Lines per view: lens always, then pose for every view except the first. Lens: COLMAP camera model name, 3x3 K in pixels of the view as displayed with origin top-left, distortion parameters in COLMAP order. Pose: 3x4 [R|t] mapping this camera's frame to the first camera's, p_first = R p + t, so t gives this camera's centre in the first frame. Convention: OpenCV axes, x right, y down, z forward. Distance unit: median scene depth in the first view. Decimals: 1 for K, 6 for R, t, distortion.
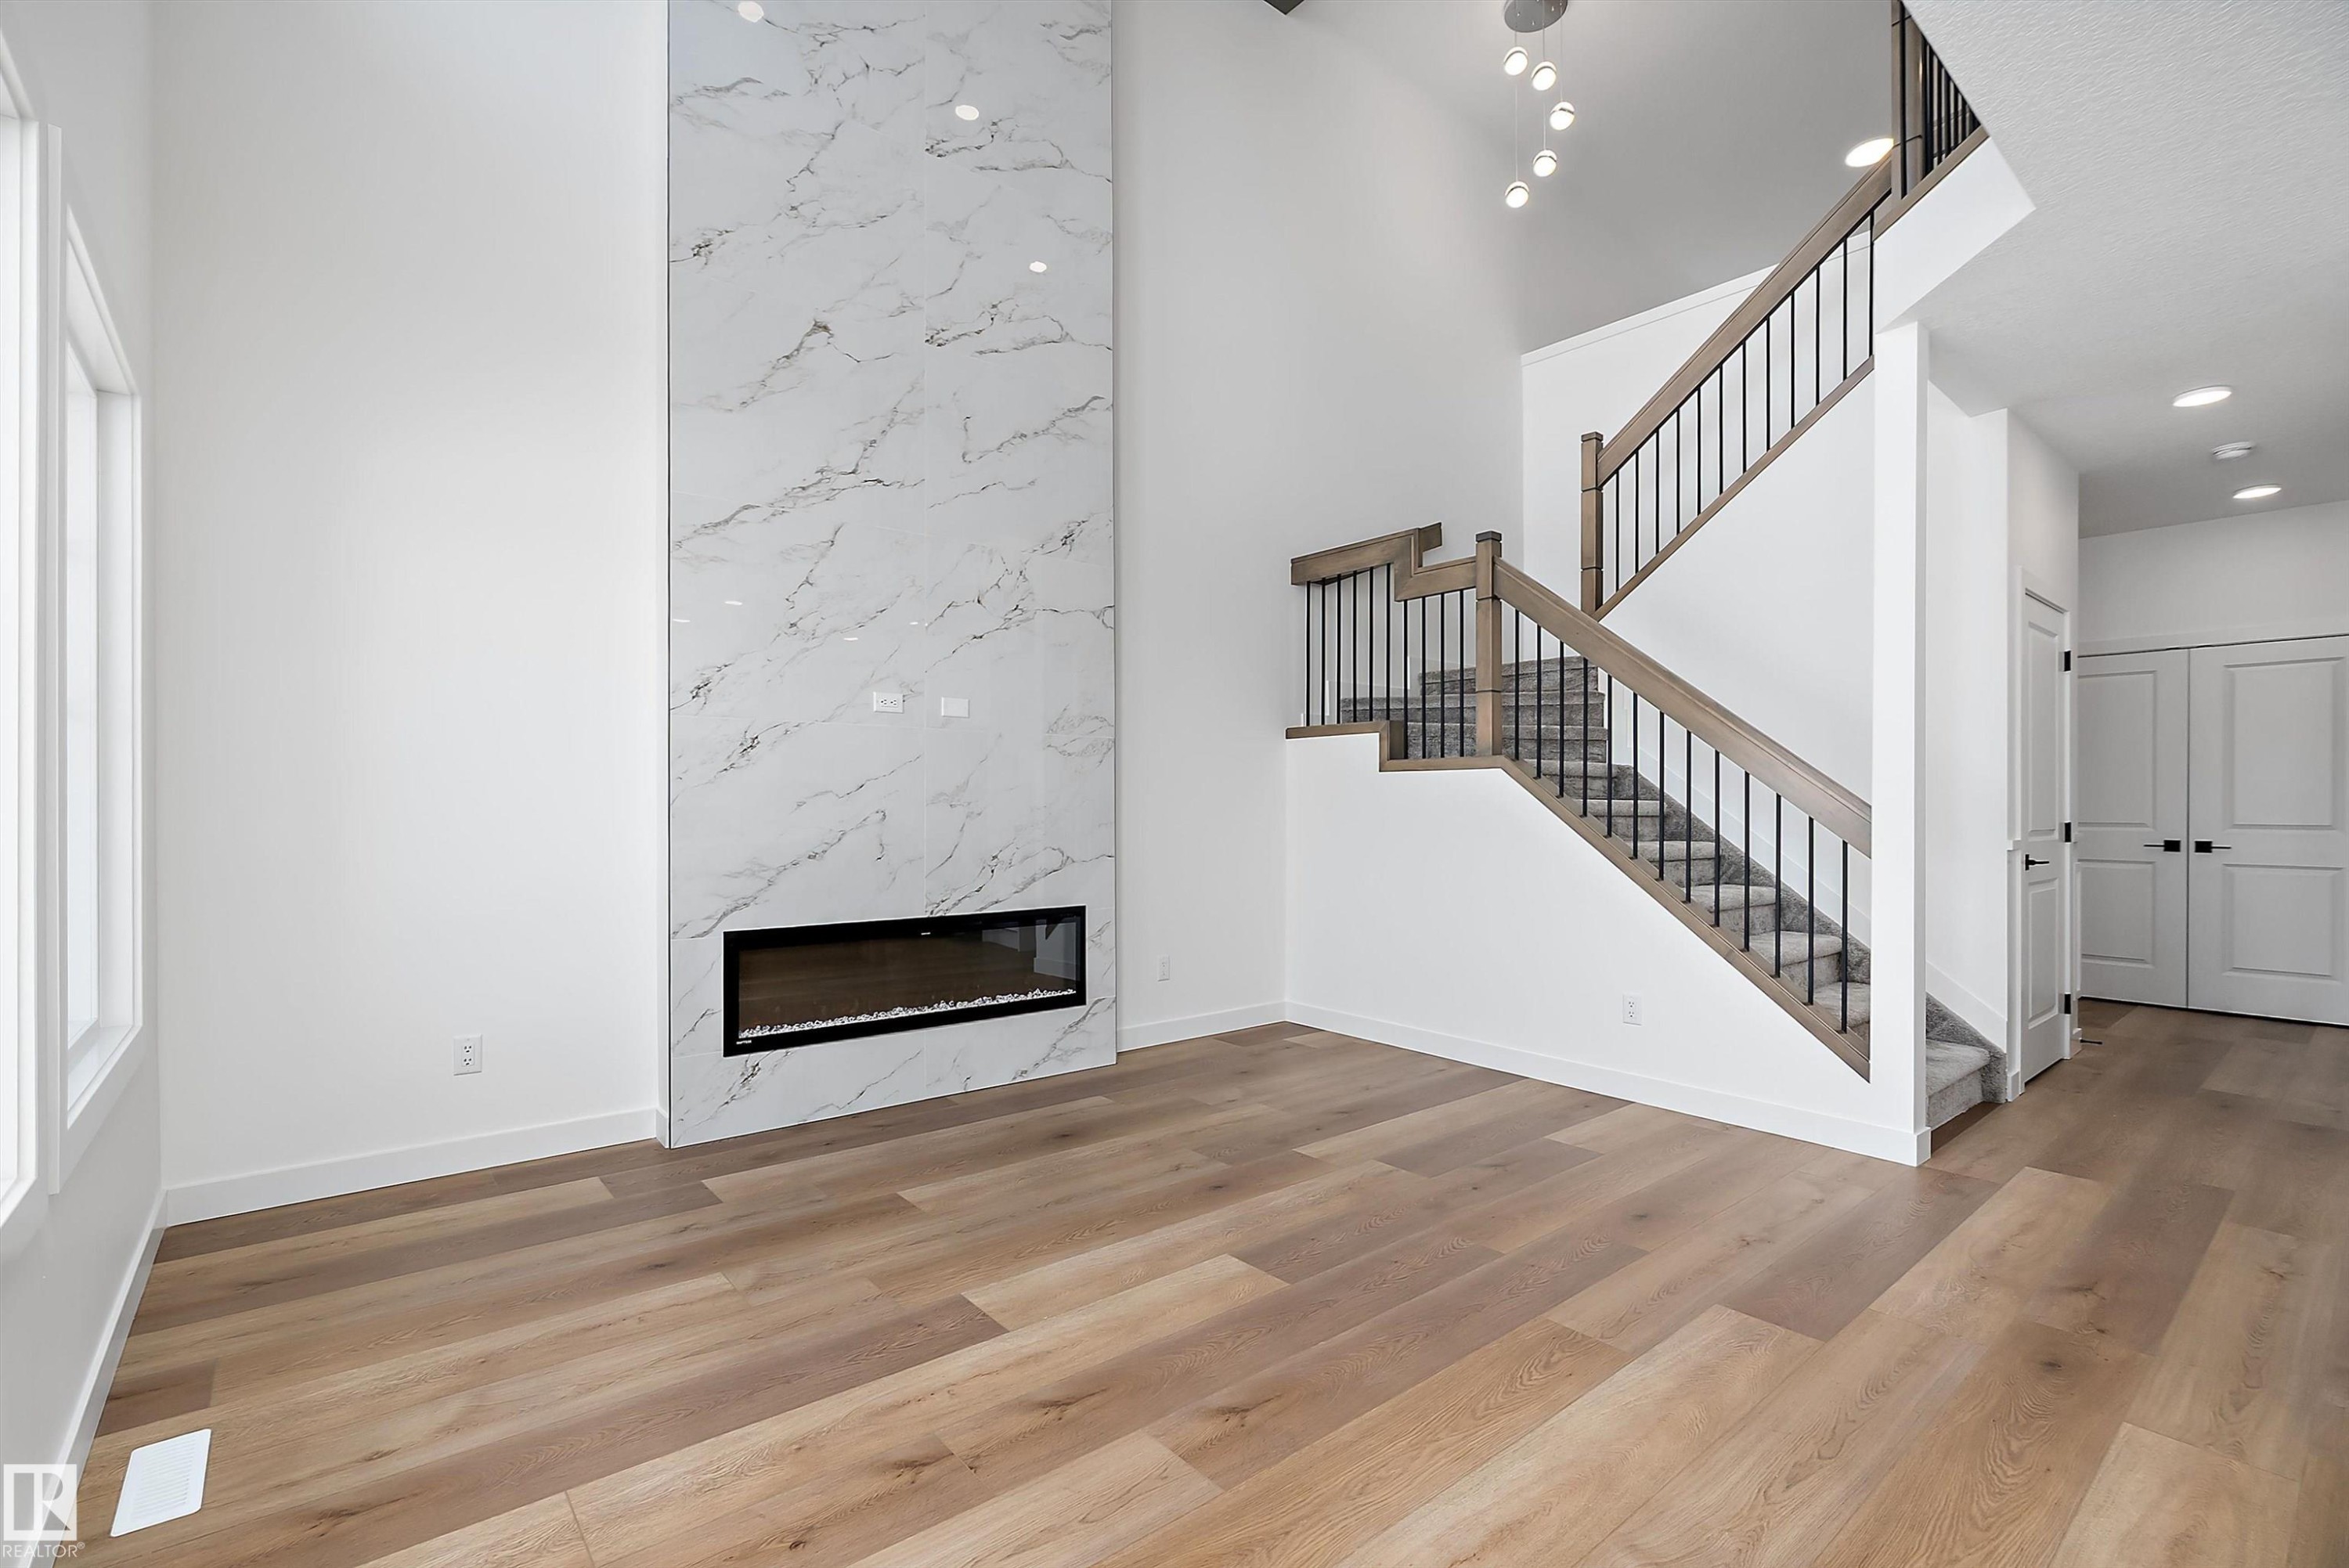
lens RADIAL K [[1054.8, 0, 1137.8], [0, 1054.8, 809.4], [0, 0, 1]] dist [-0.001325, 0.000158]
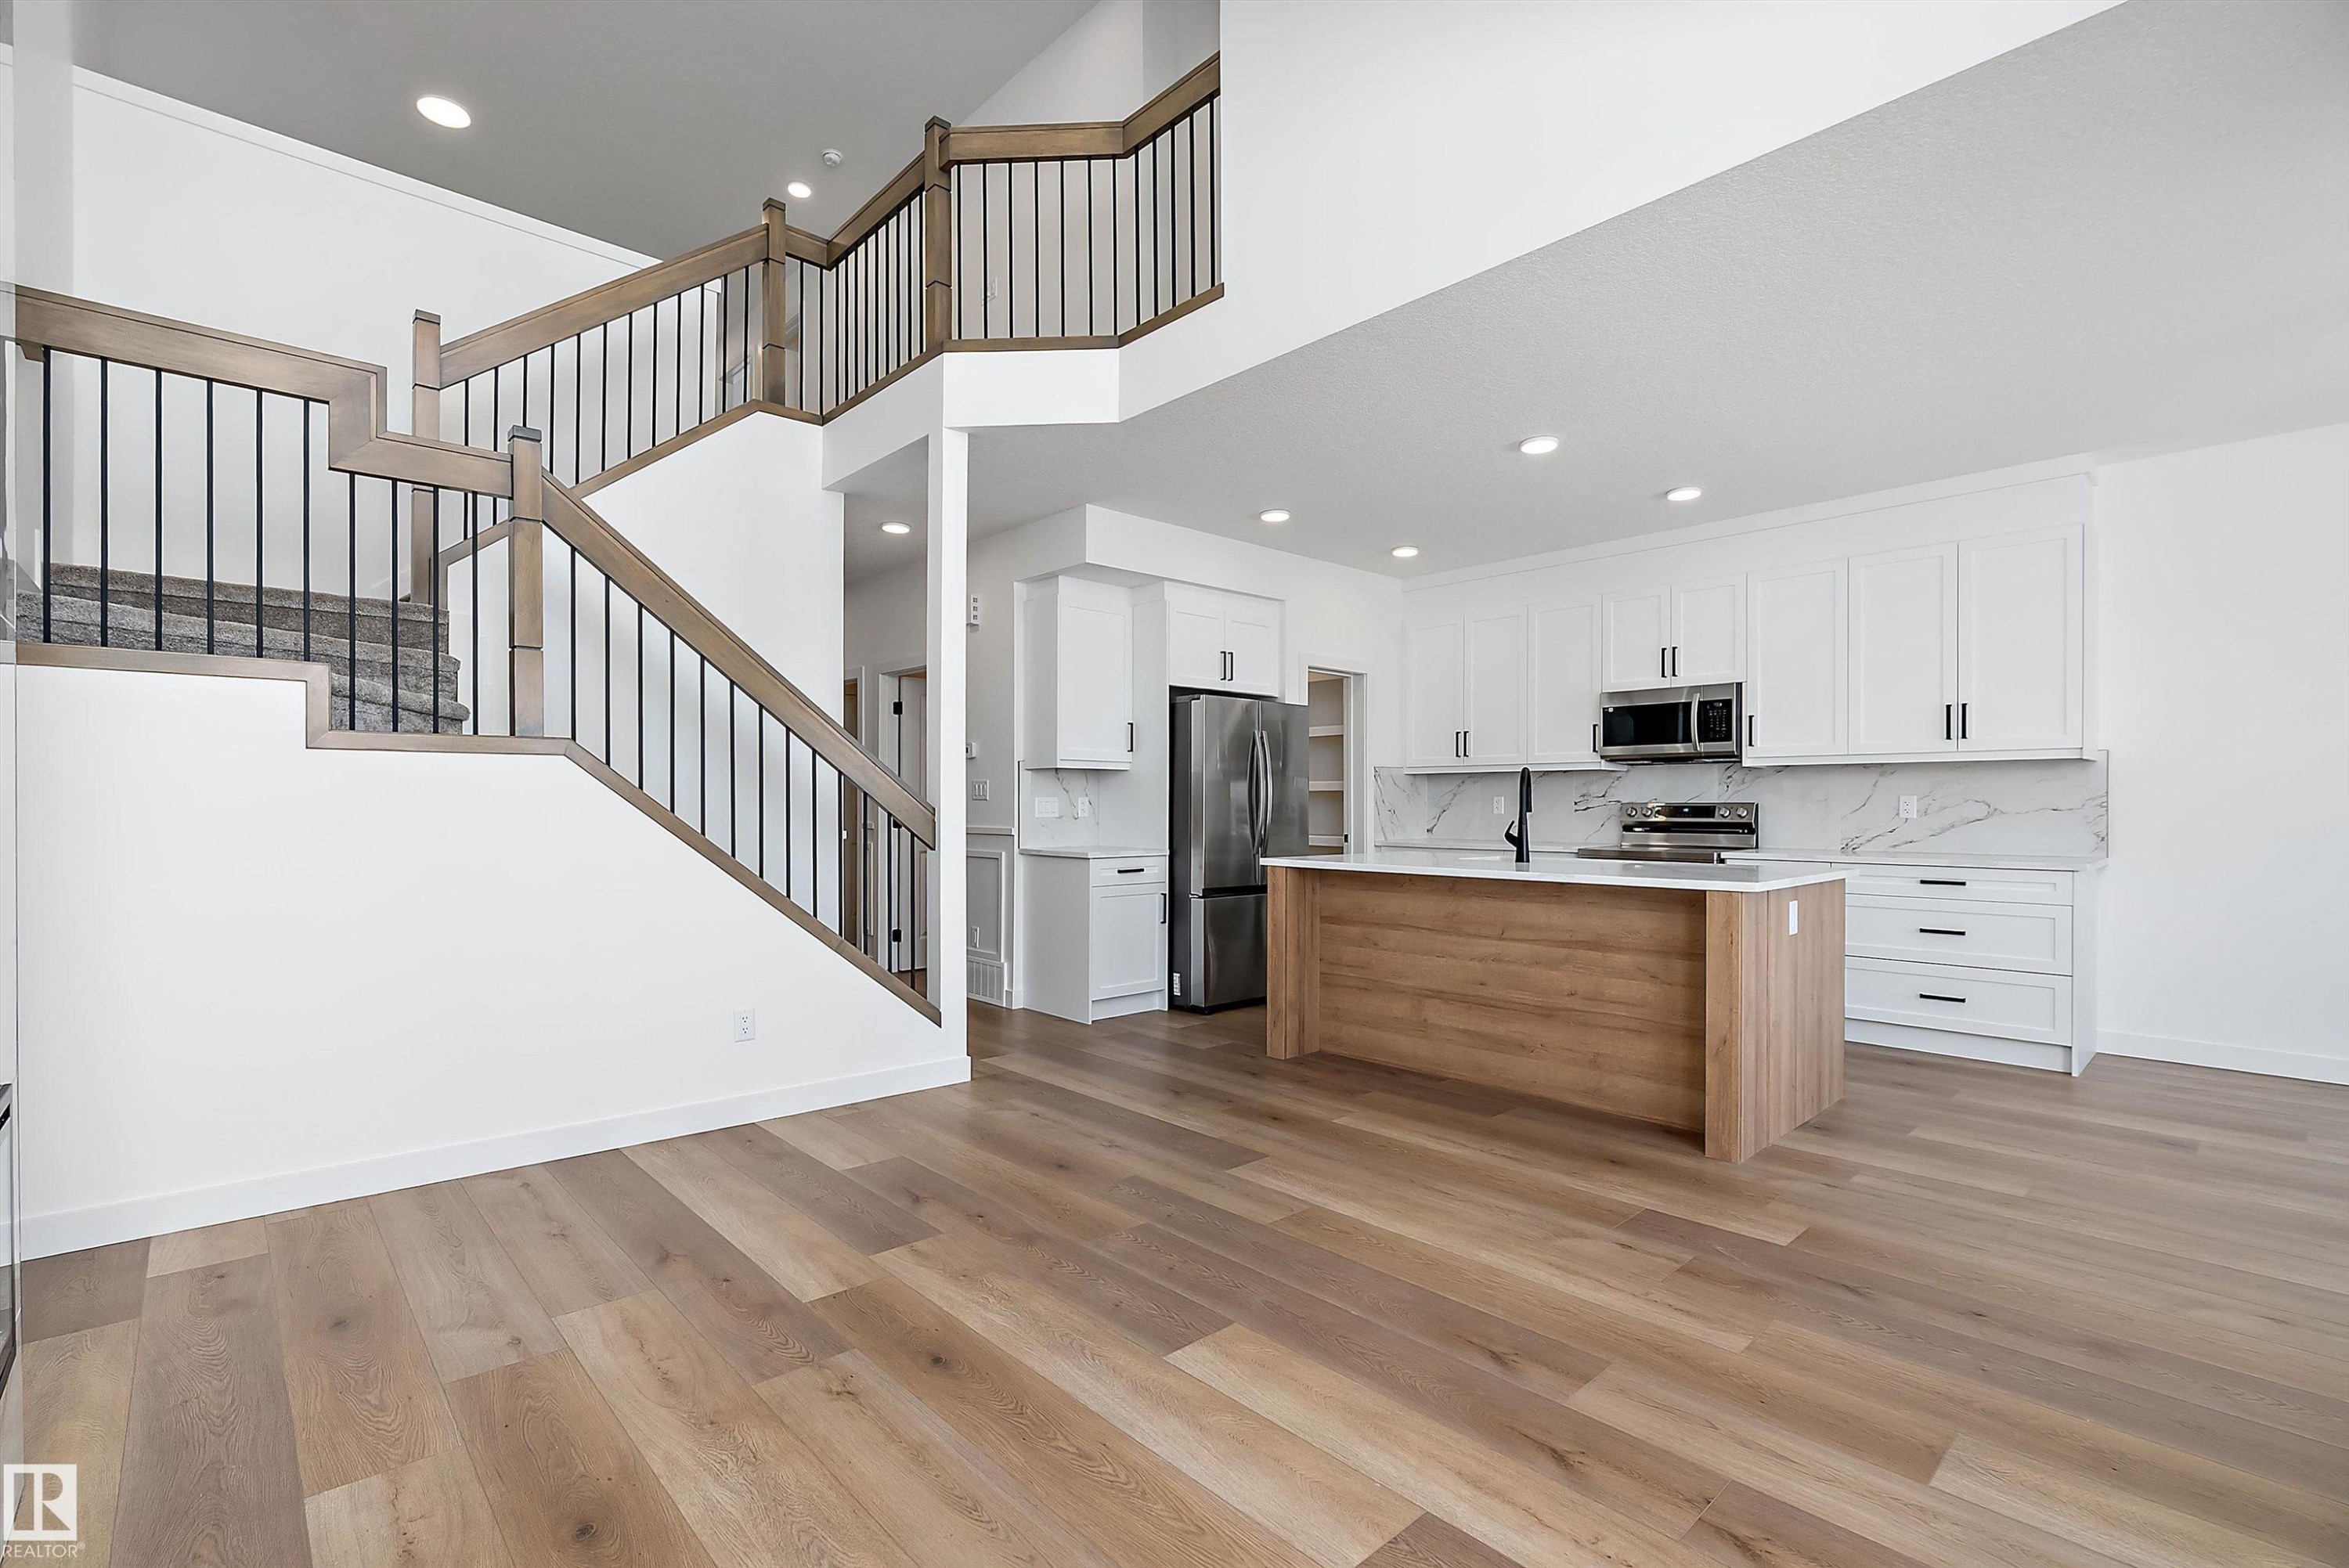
lens RADIAL K [[1061.3, 0, 1162.4], [0, 1061.3, 799.5], [0, 0, 1]] dist [-0.005798, -0.000105]
pose [[-0.067953, 0.002012, 0.997687, -0.671687], [0.002979, 0.999994, -0.001814, -0.006516], [-0.997684, 0.002849, -0.067958, 0.968606]]
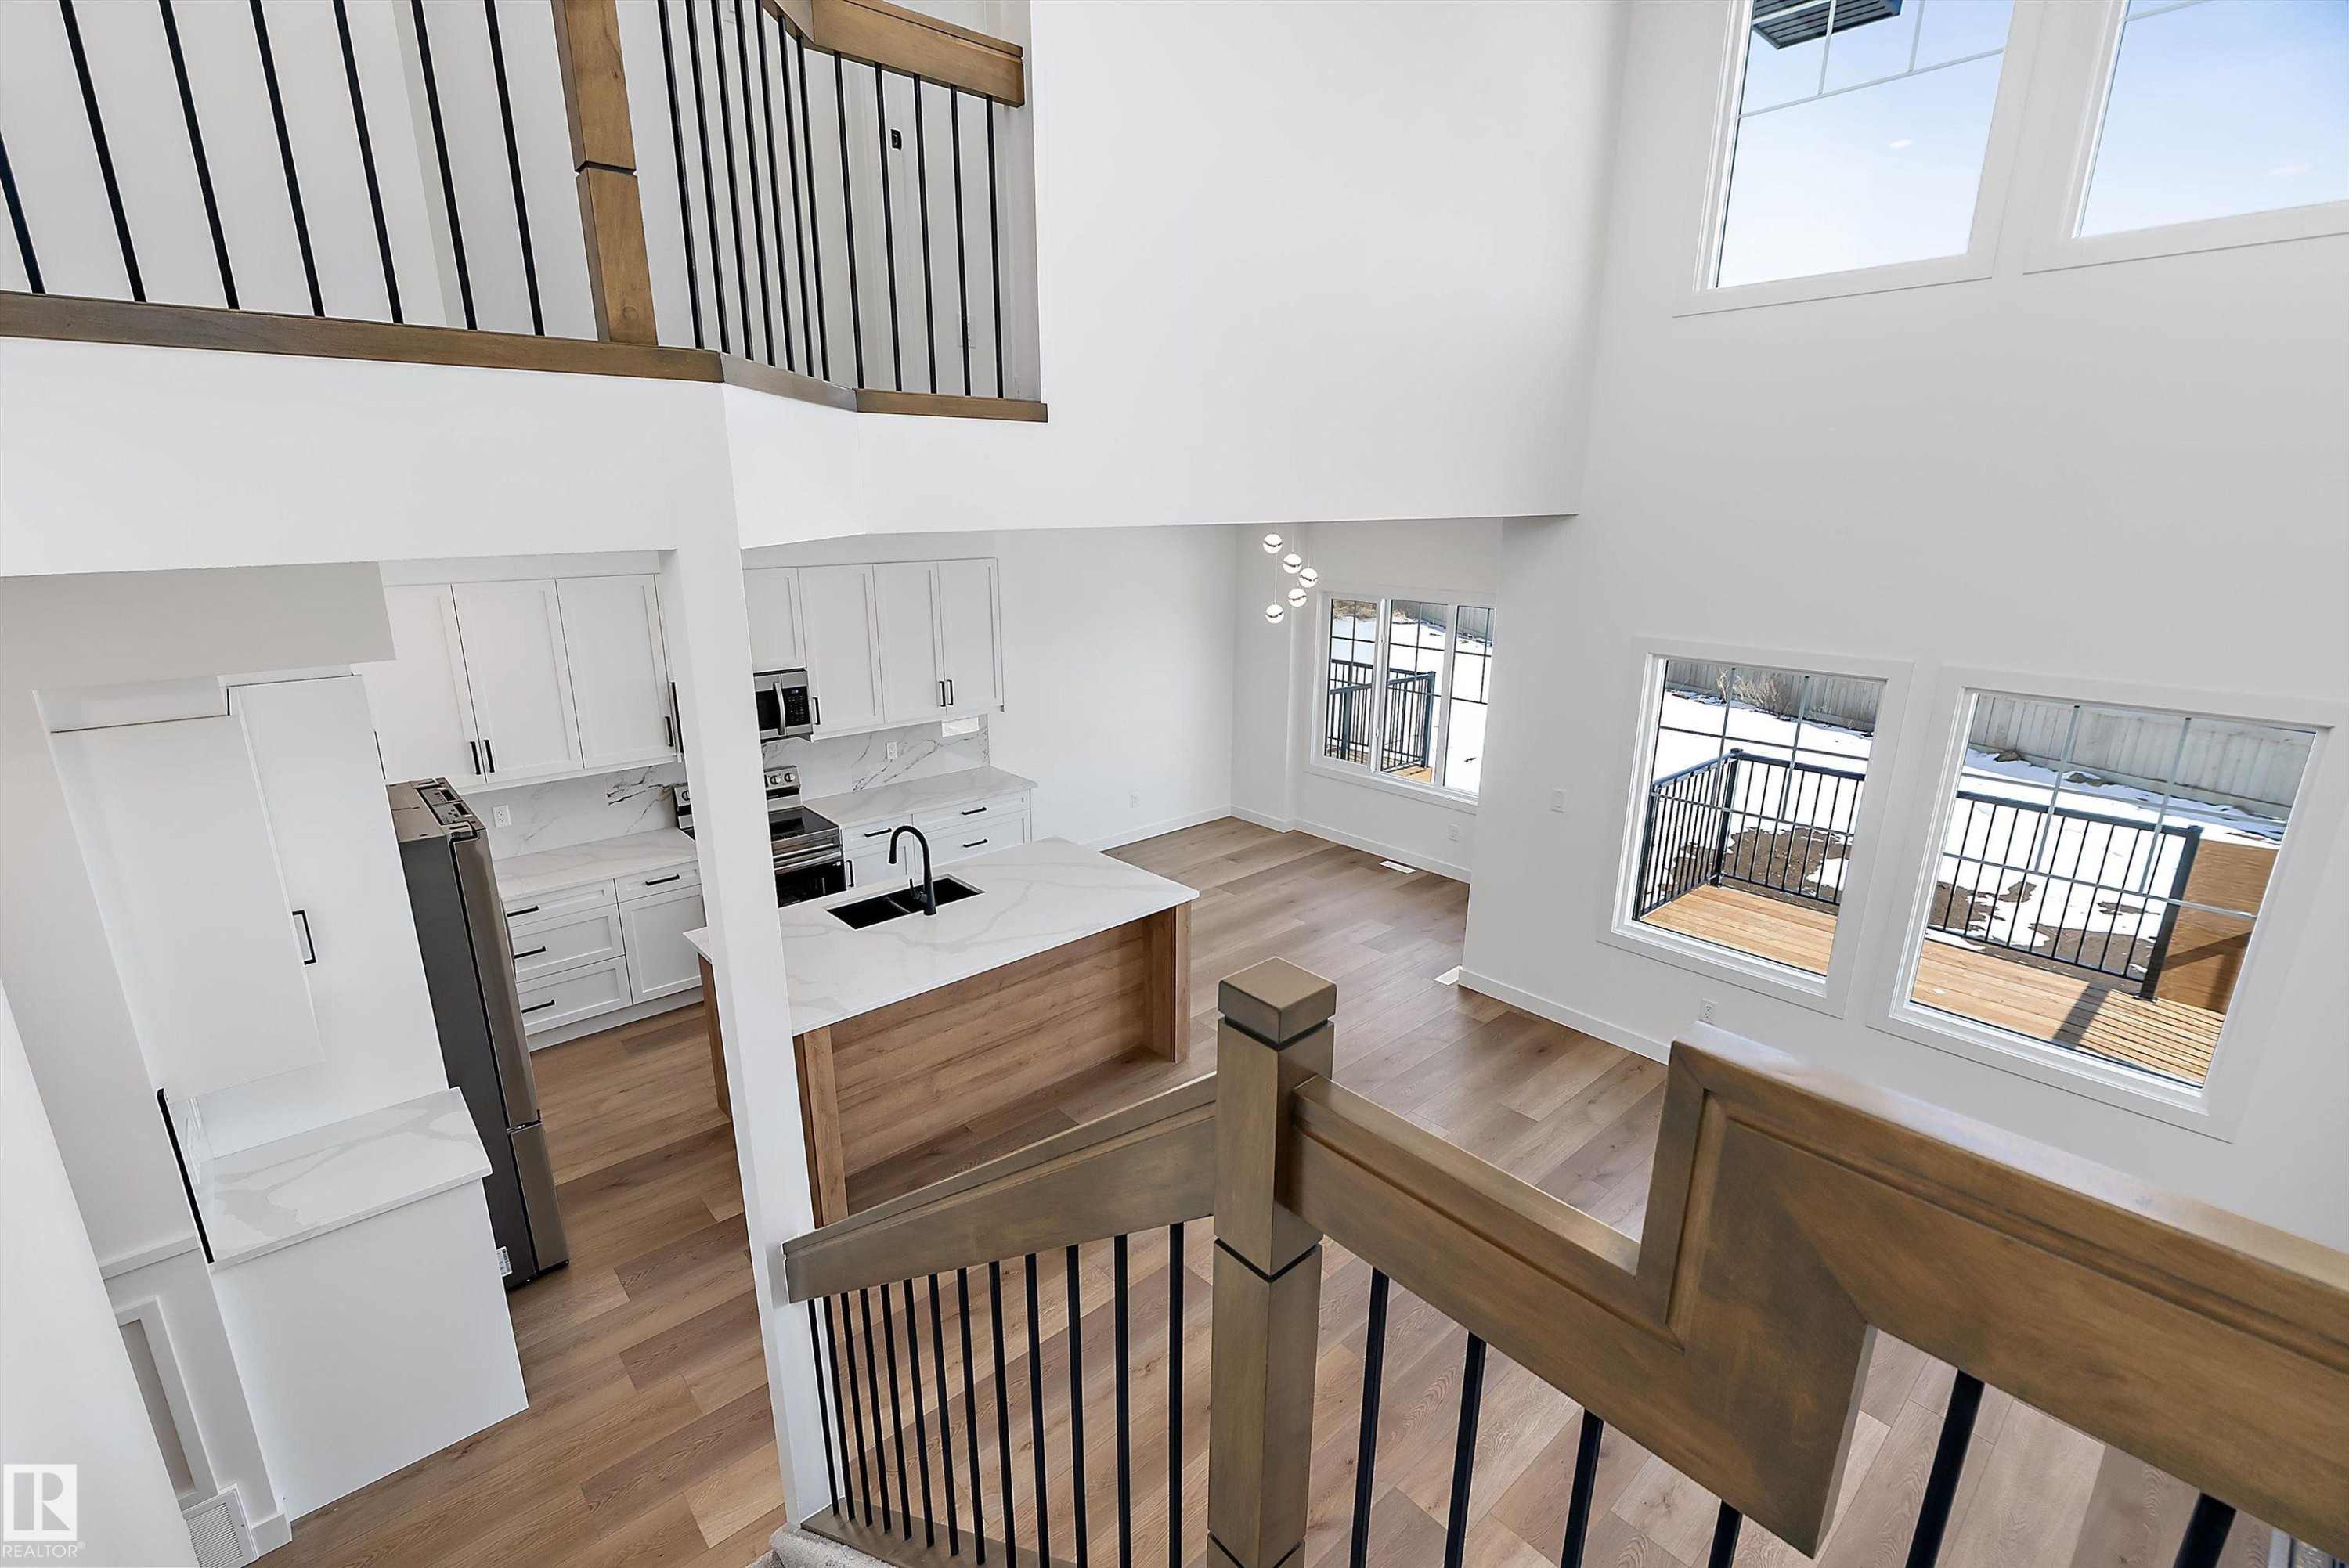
lens RADIAL K [[1026.0, 0, 1157.0], [0, 1026.0, 790.9], [0, 0, 1]] dist [-0.011596, 0.000395]
pose [[-0.999242, 0.008123, -0.038069, 0.572915], [-0.002710, 0.961094, 0.276209, -0.565415], [0.038832, 0.276103, -0.960343, 1.880146]]
